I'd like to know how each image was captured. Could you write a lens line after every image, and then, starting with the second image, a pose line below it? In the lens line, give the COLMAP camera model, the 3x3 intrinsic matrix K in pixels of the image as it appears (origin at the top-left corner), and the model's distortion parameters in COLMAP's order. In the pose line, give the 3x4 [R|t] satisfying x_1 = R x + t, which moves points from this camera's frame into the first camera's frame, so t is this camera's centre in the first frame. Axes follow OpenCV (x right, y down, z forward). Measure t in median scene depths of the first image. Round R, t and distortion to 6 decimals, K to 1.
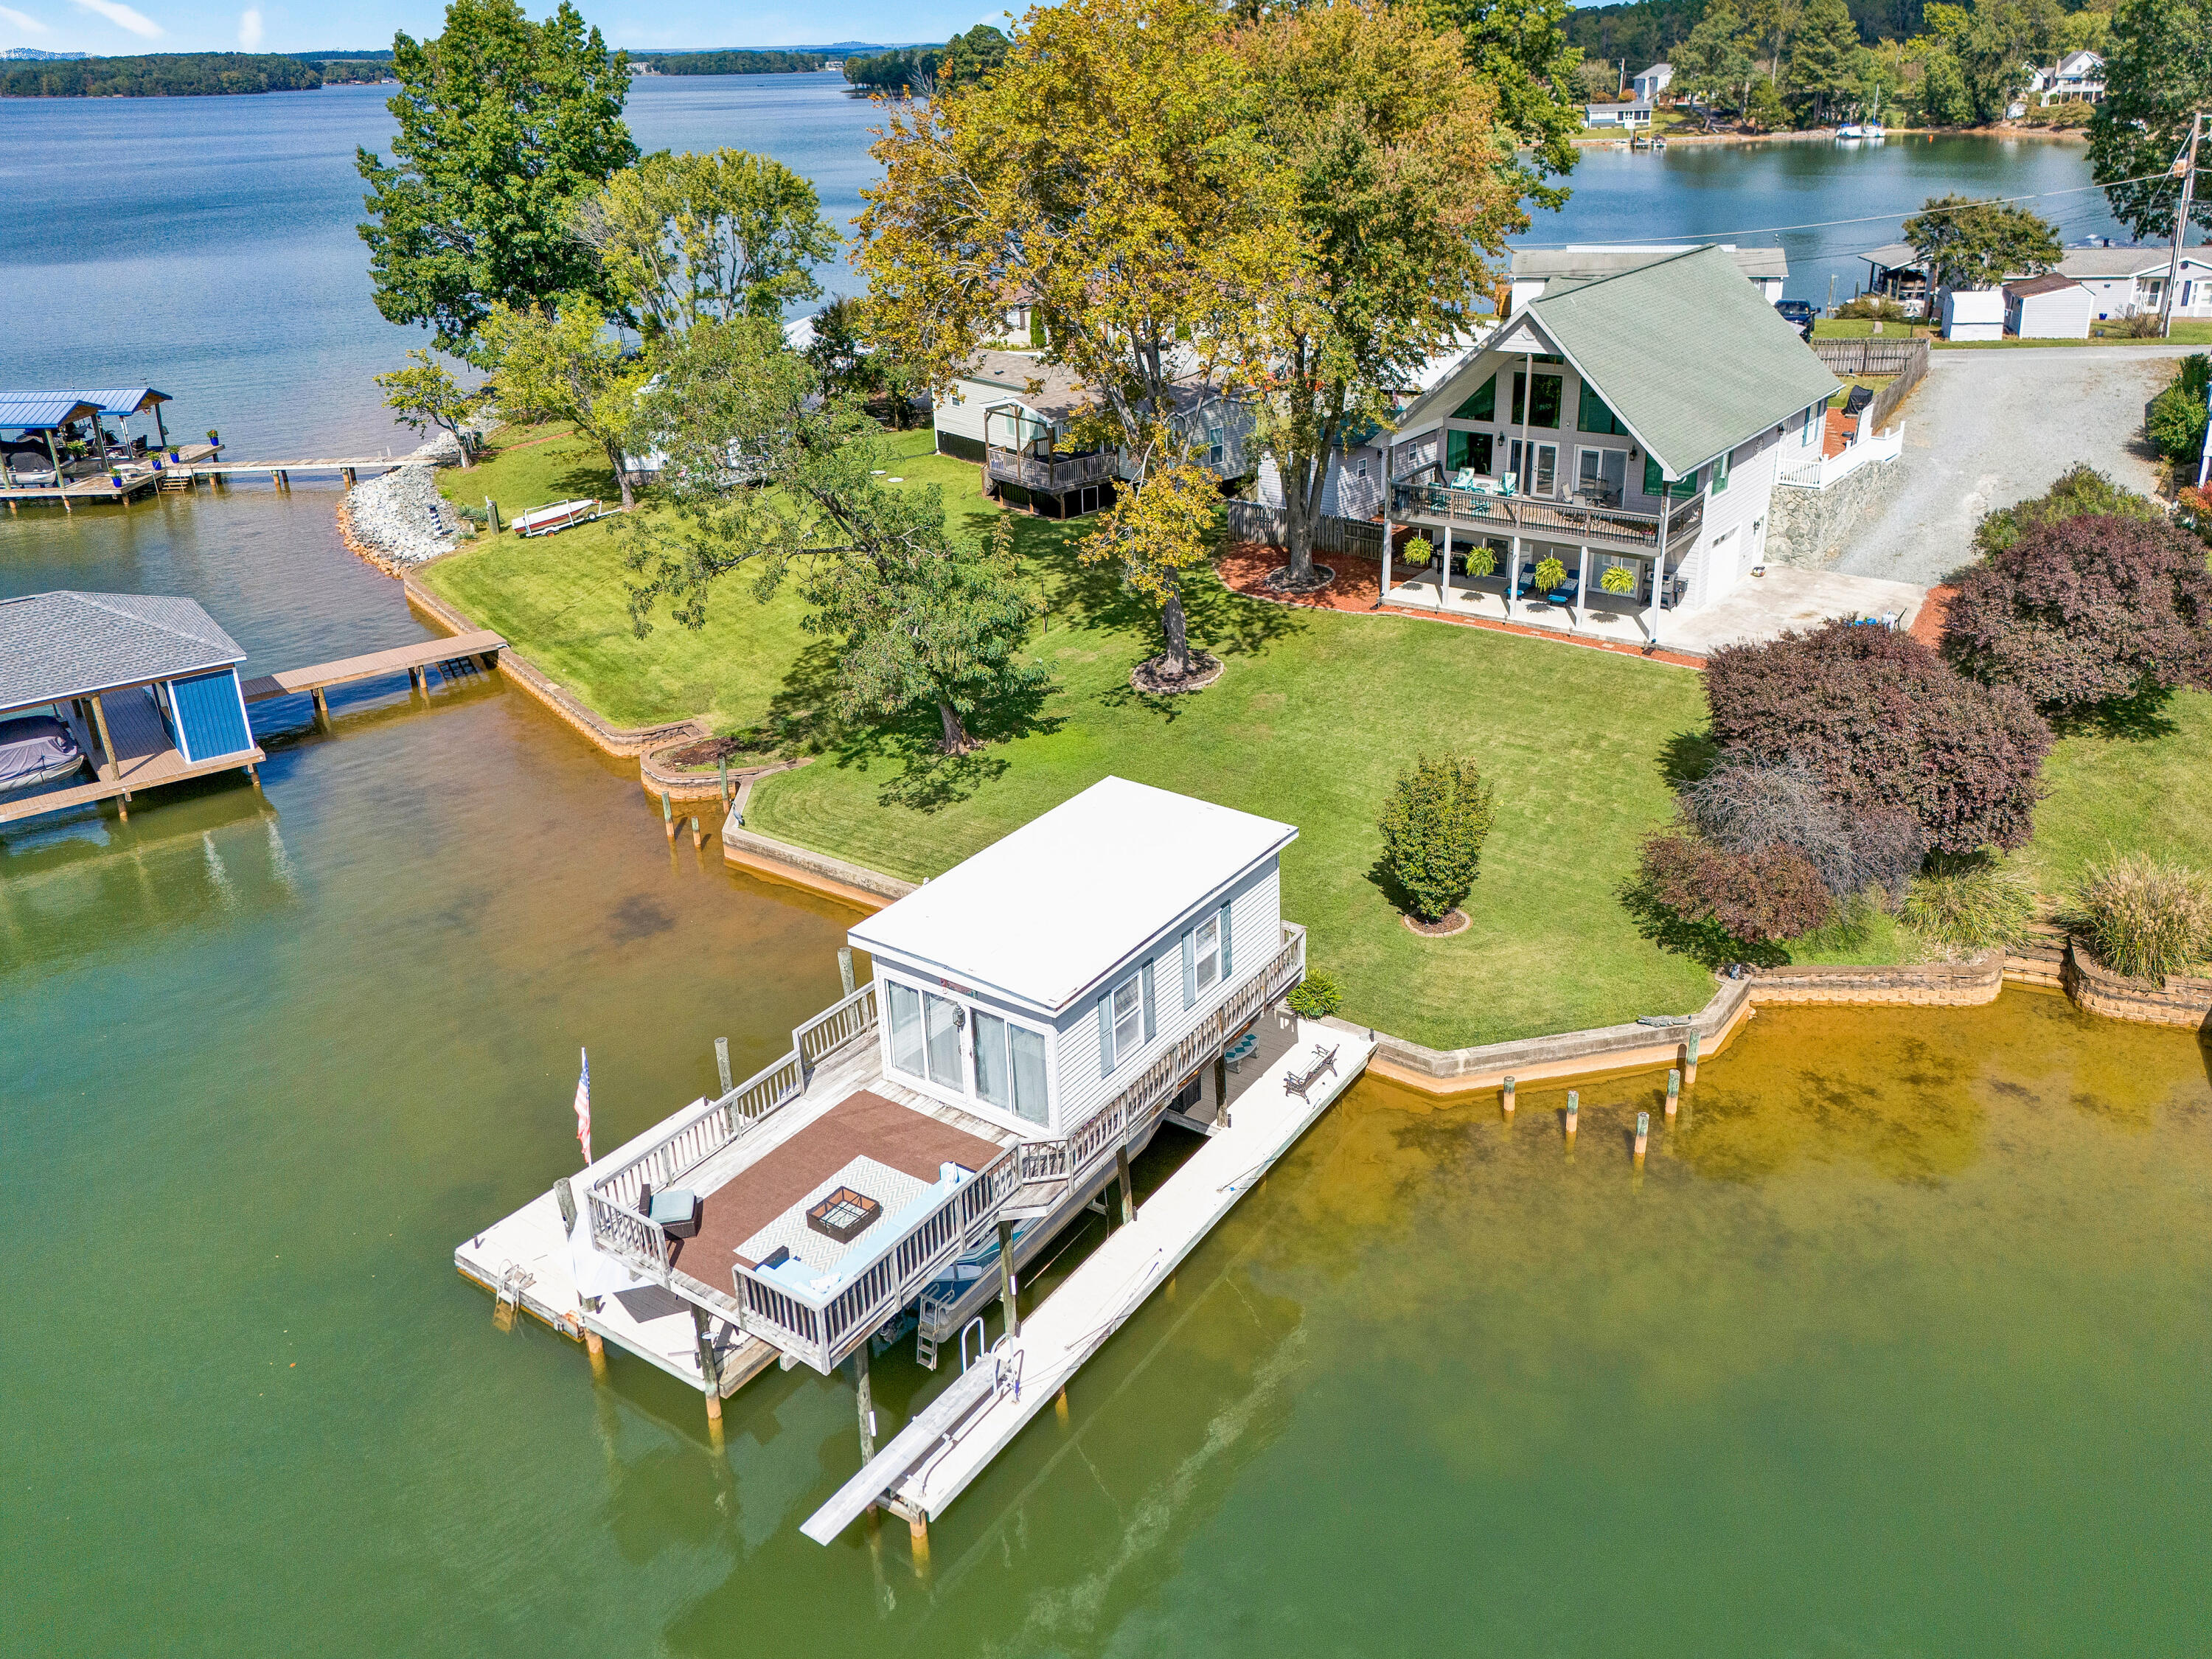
lens RADIAL K [[1686.6, 0, 1144.0], [0, 1686.6, 737.2], [0, 0, 1]] dist [0.059163, -0.072263]
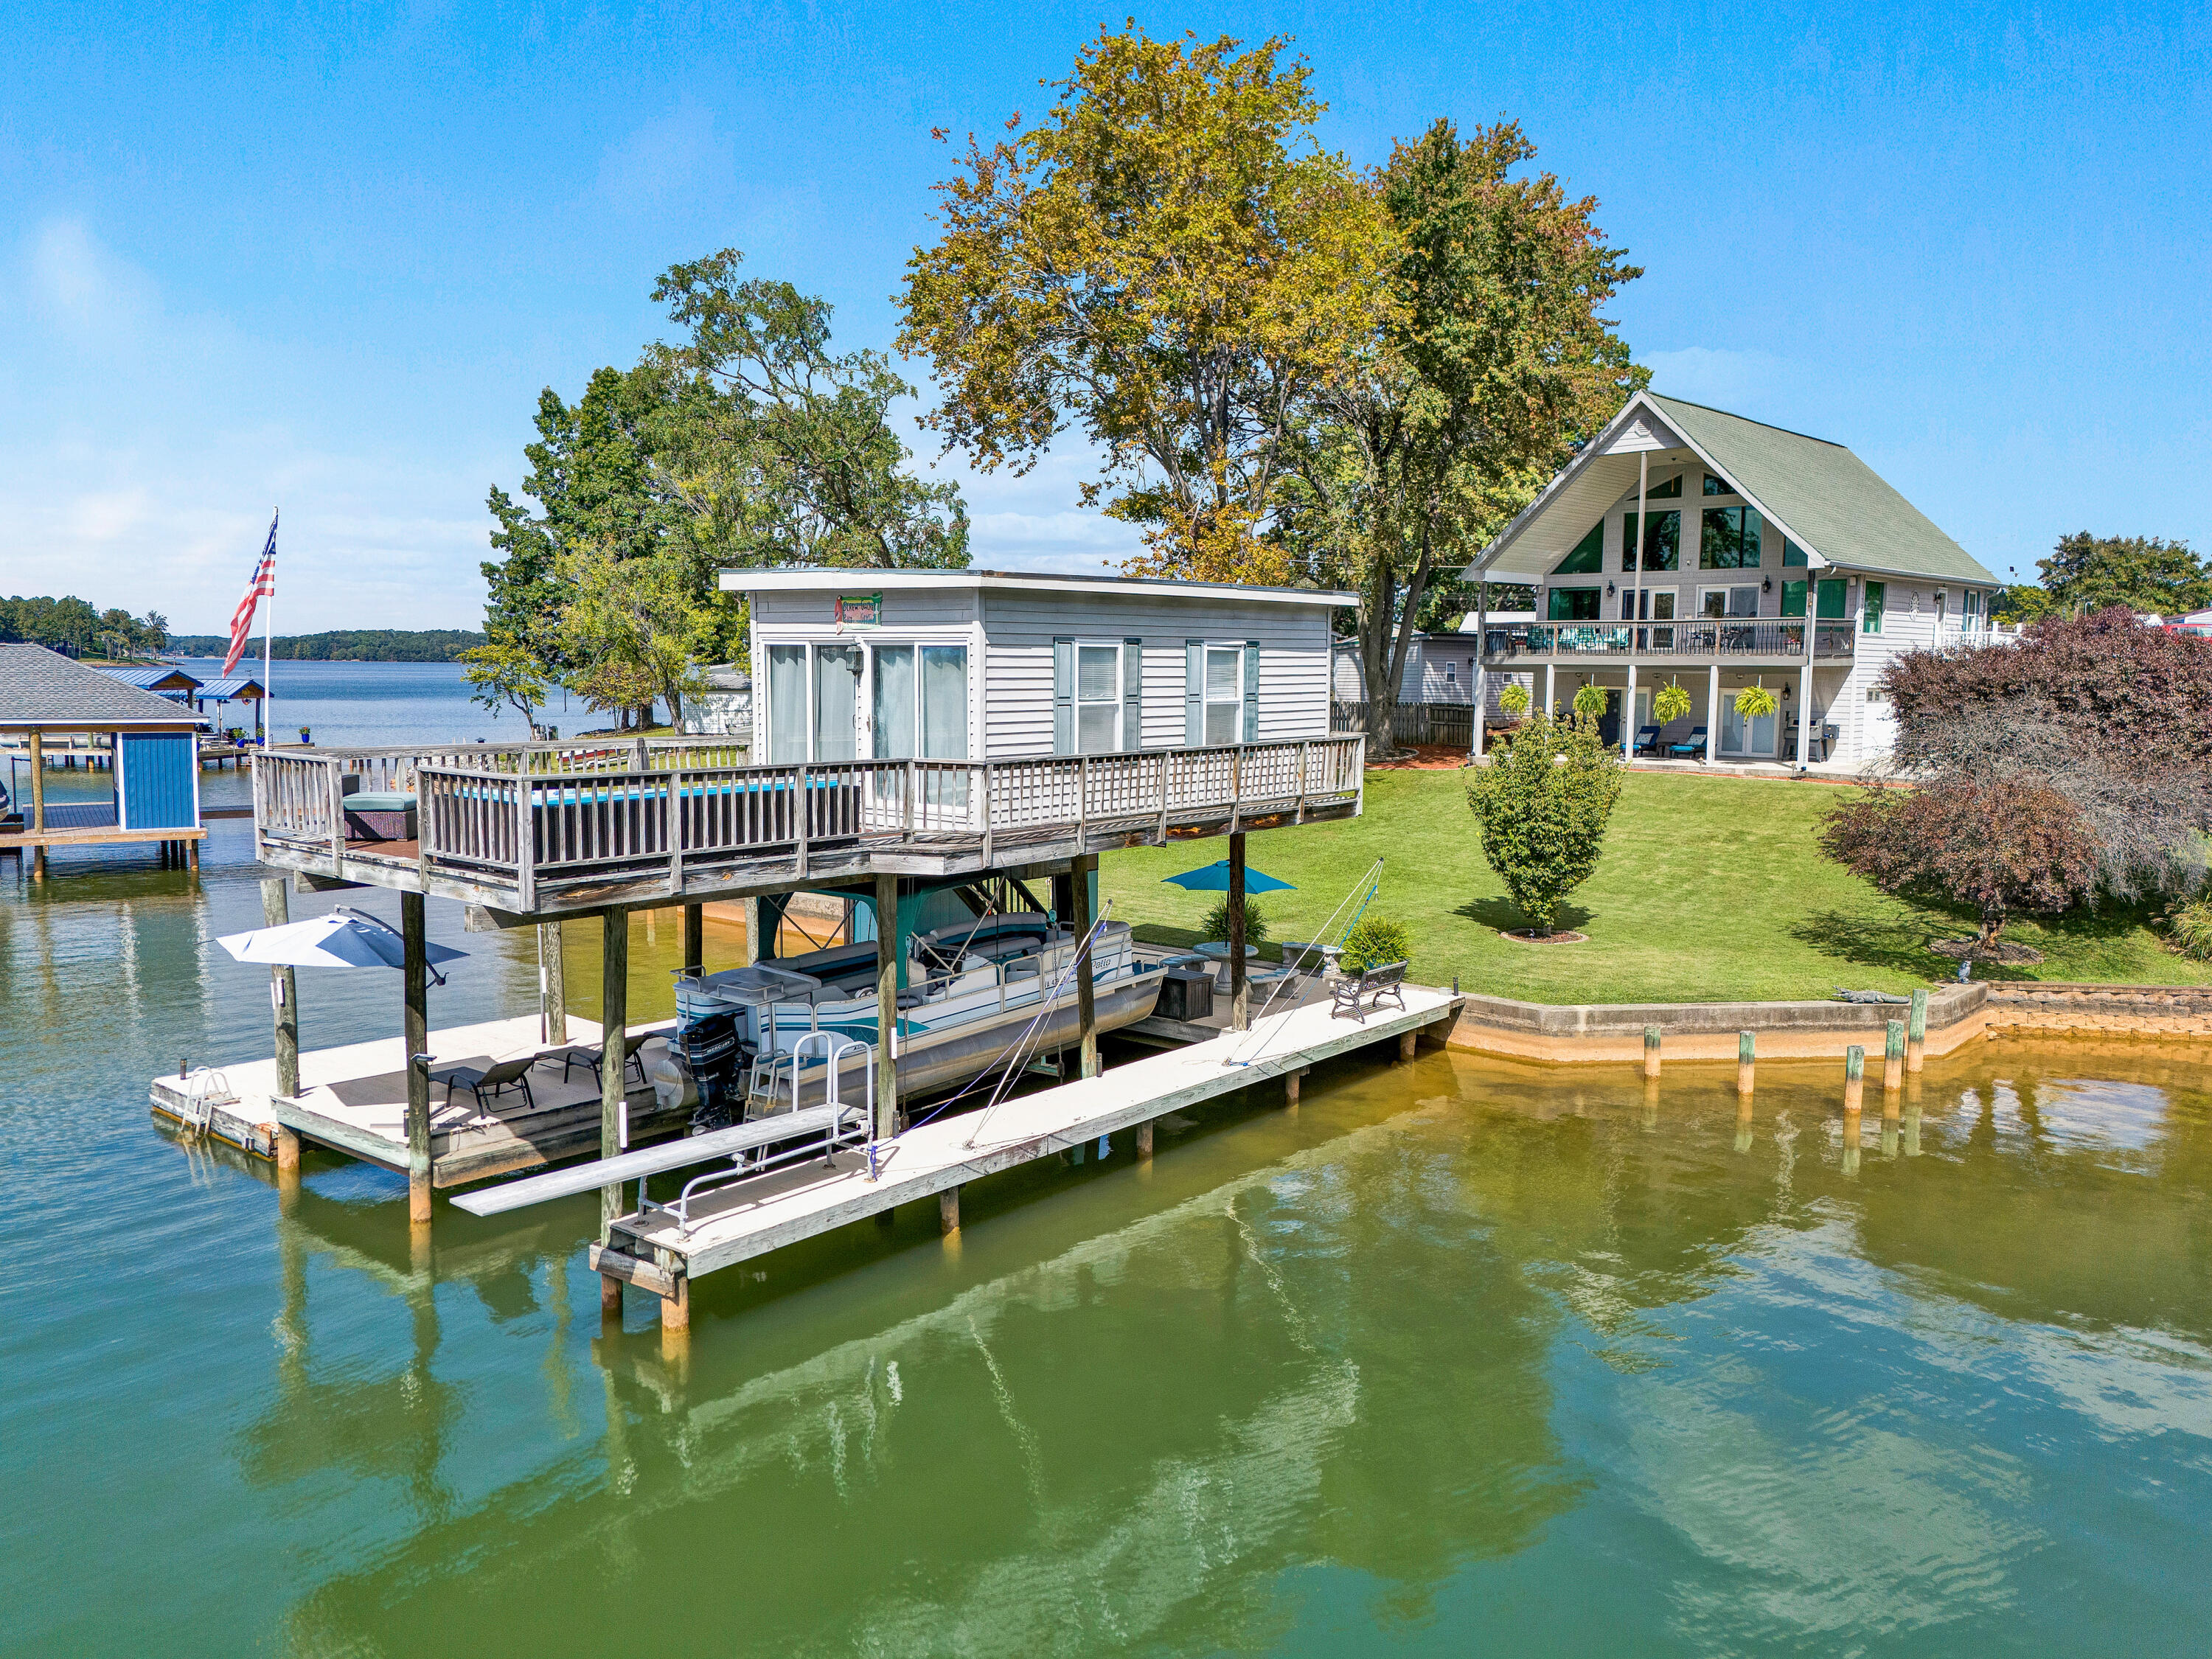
lens RADIAL K [[1642.1, 0, 1095.3], [0, 1642.1, 830.3], [0, 0, 1]] dist [0.060980, -0.062263]
pose [[0.994765, 0.046017, -0.091242, 0.029029], [-0.069486, 0.959282, -0.273771, 0.219742], [0.074929, 0.278678, 0.957457, 0.199658]]
